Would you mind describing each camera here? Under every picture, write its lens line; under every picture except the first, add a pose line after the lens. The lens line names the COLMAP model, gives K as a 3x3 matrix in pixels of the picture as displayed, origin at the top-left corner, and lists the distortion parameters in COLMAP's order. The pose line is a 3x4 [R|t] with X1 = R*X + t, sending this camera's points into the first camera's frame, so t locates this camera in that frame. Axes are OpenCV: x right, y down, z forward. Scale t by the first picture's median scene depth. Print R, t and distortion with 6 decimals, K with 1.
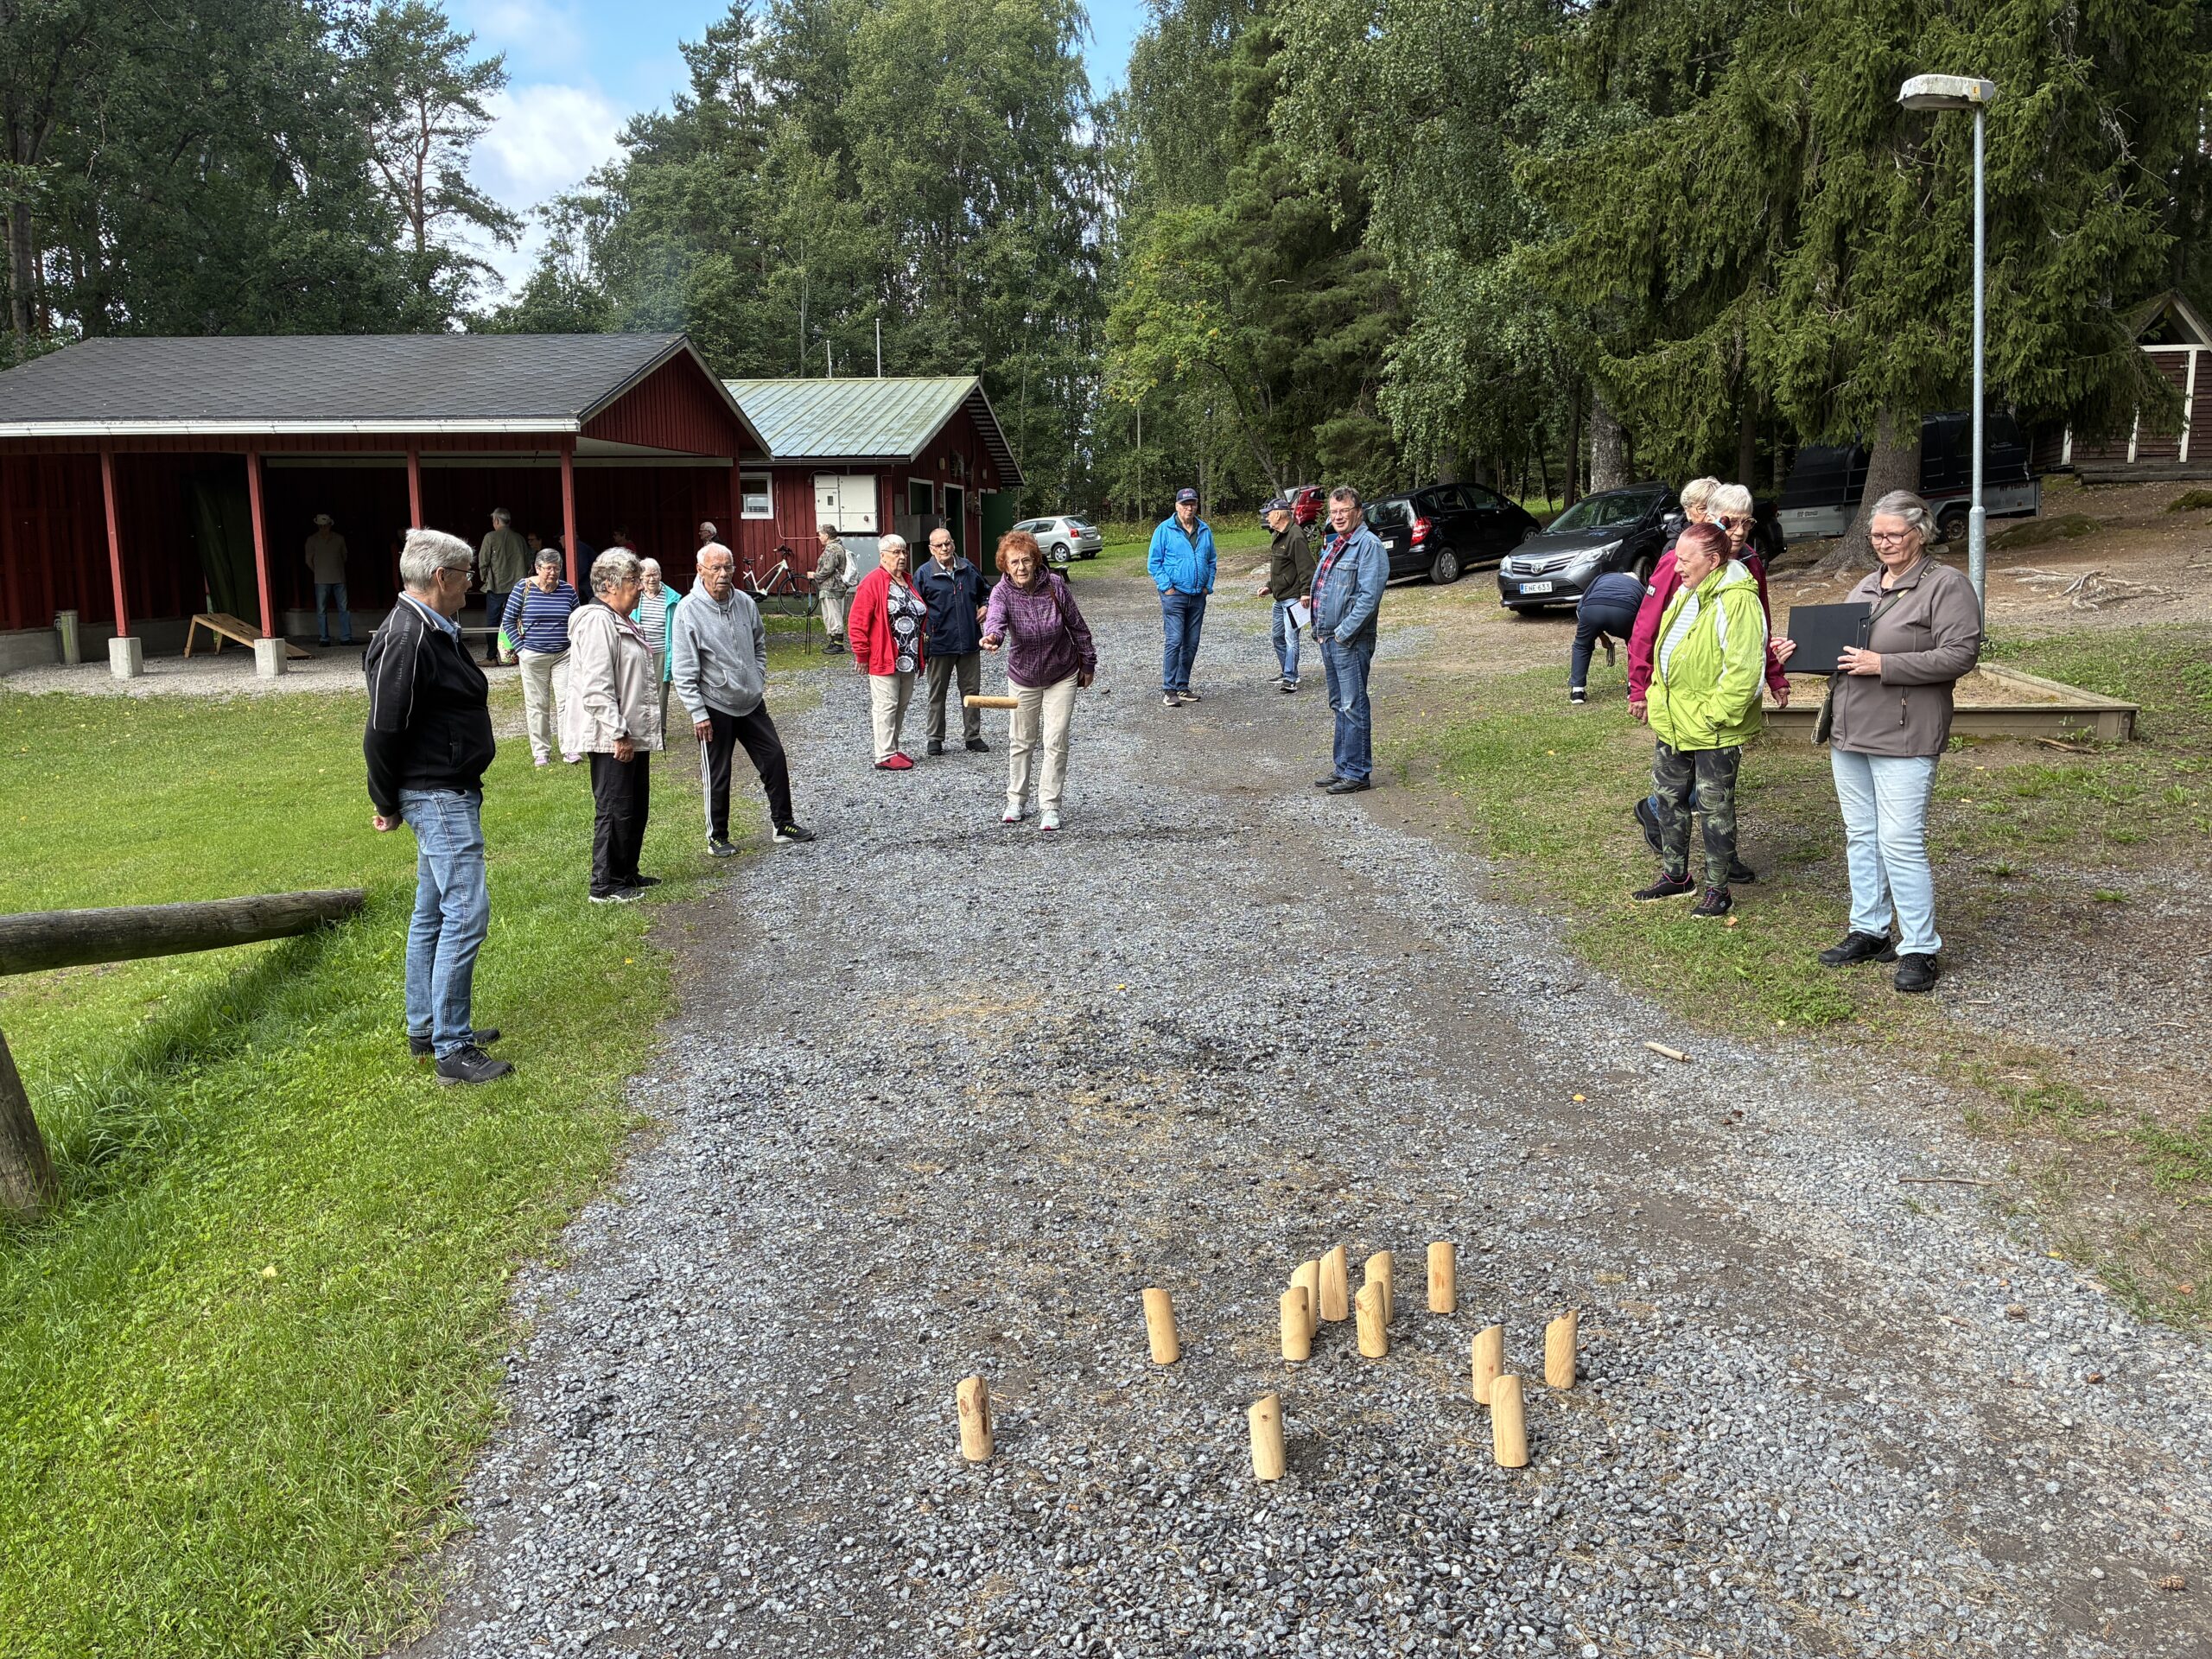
lens RADIAL K [[1667.9, 0, 1123.4], [0, 1667.9, 836.6], [0, 0, 1]] dist [0.045520, -0.068829]
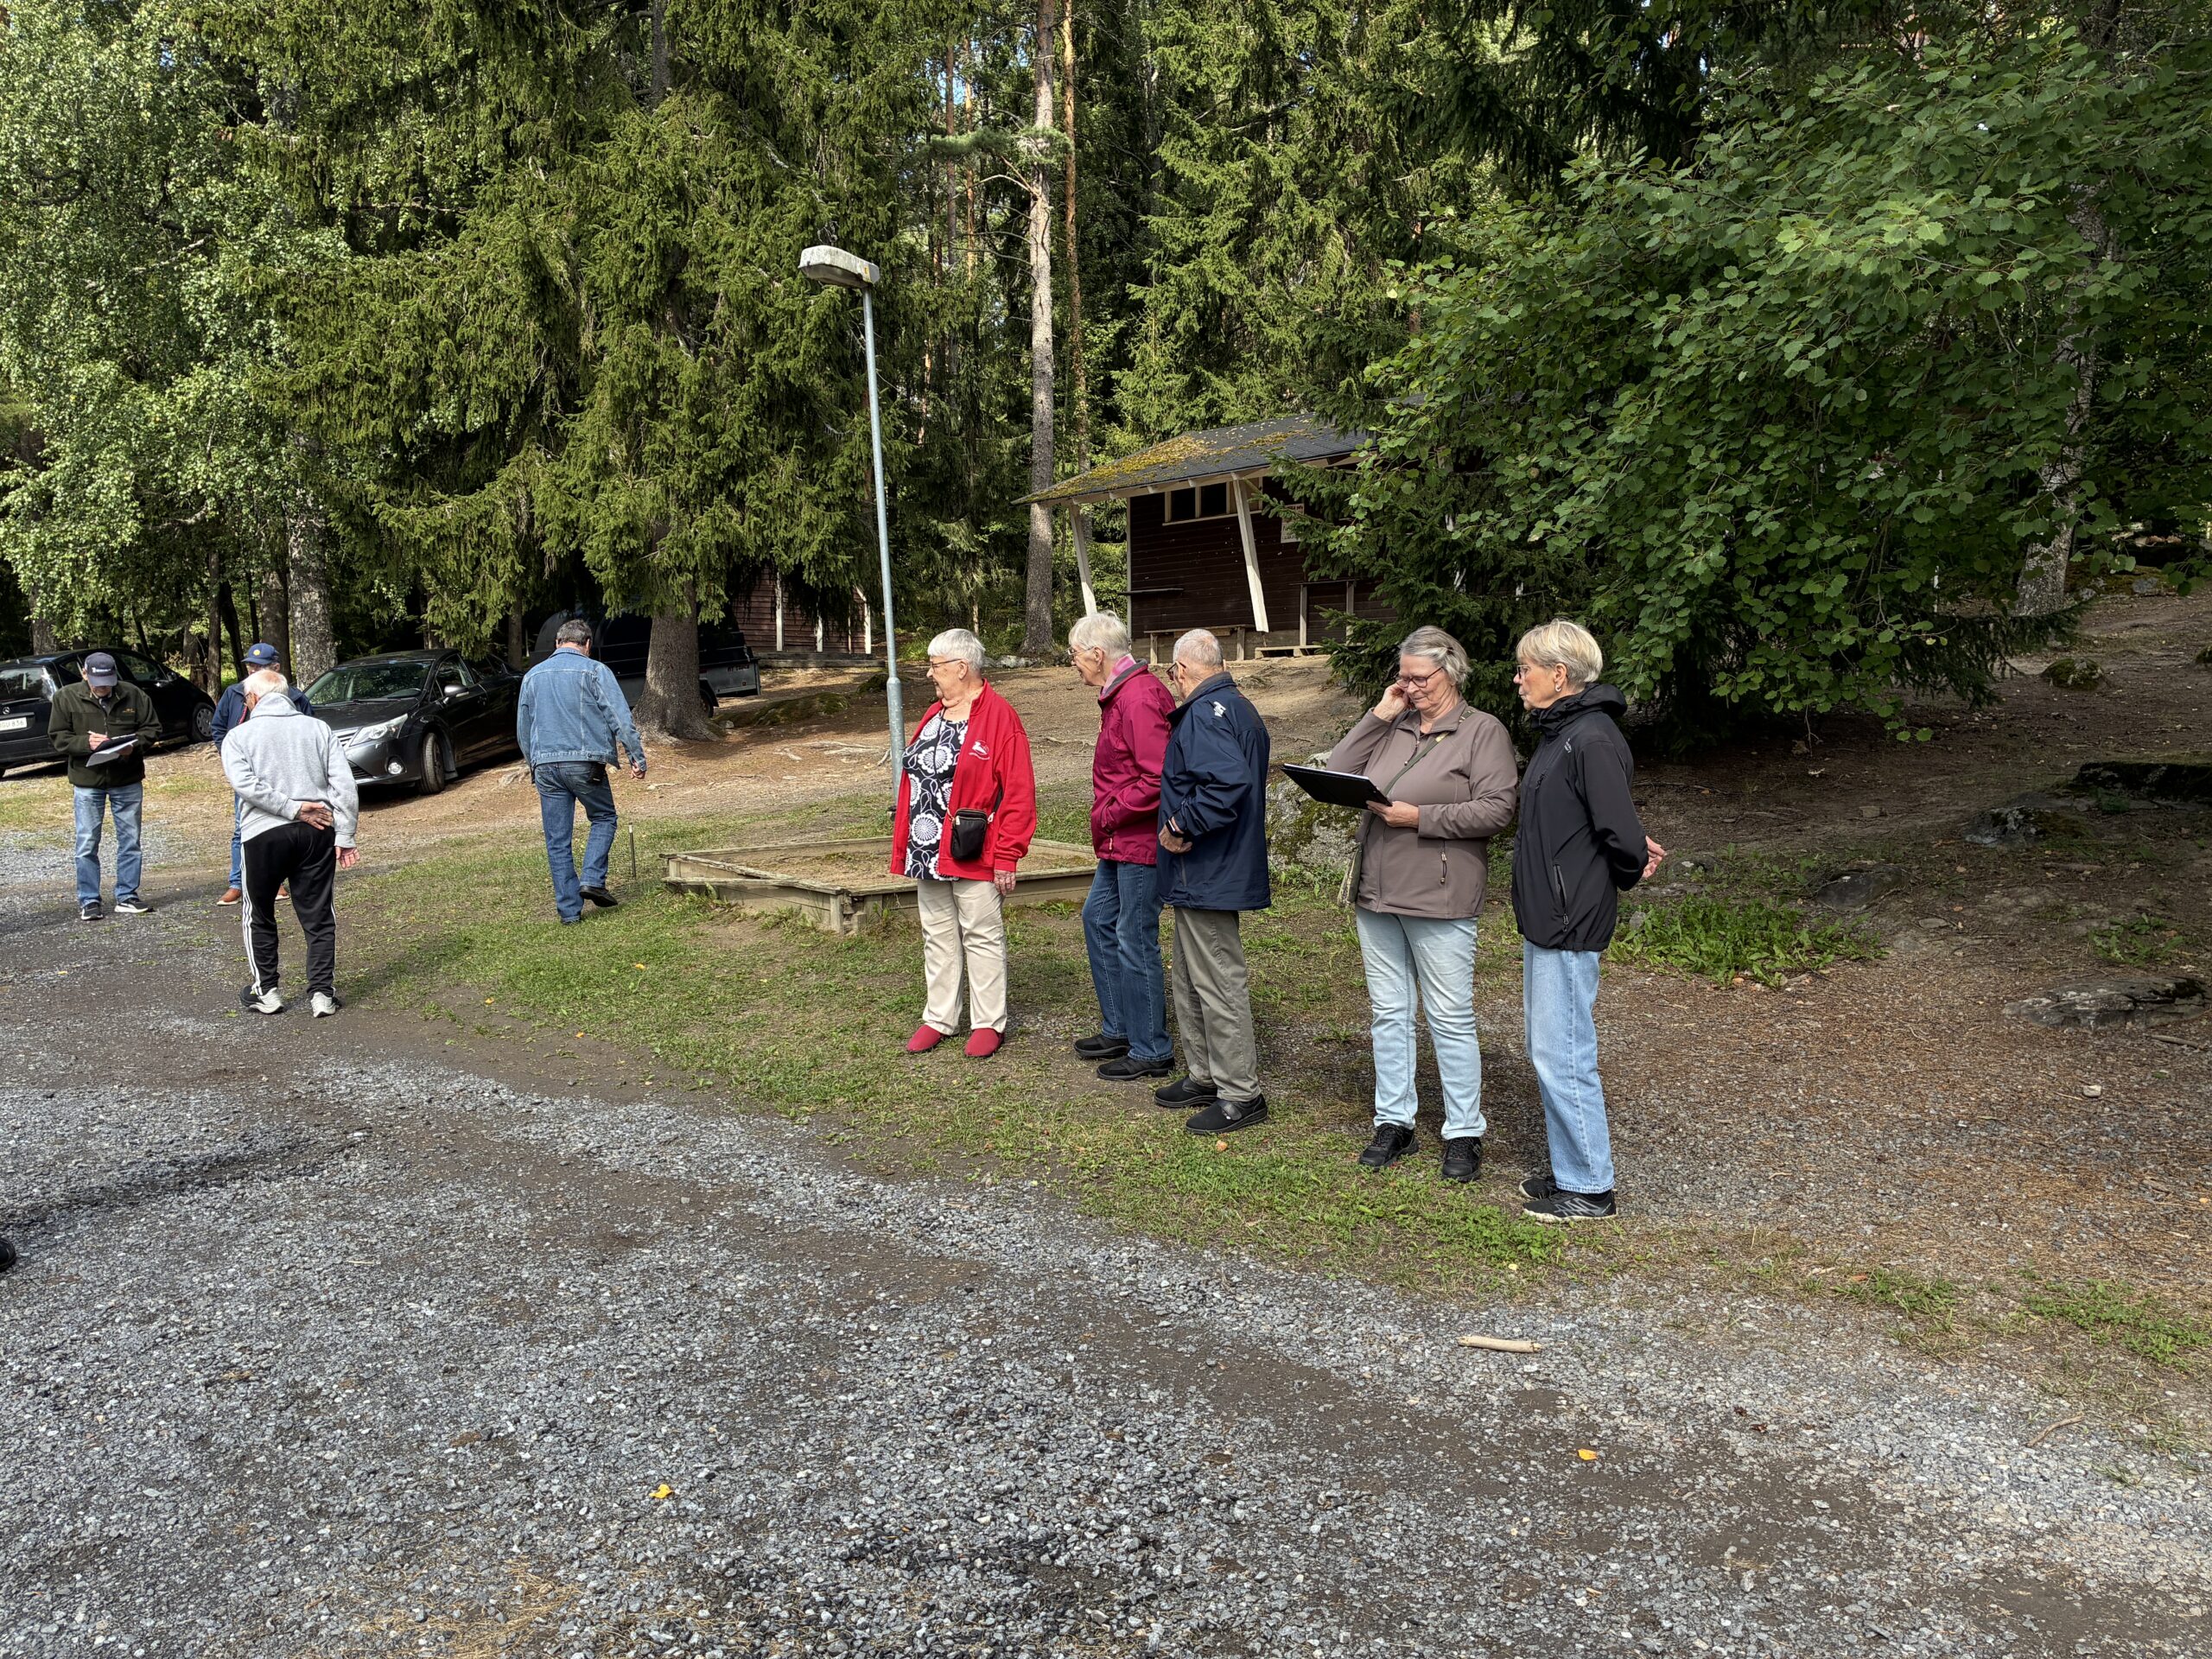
lens RADIAL K [[1667.9, 0, 1104.5], [0, 1667.9, 808.3], [0, 0, 1]] dist [0.045520, -0.068829]
pose [[0.672247, -0.040259, 0.739231, -0.107949], [0.134423, 0.988560, -0.068404, -0.023566], [-0.728021, 0.145354, 0.669968, 0.179116]]
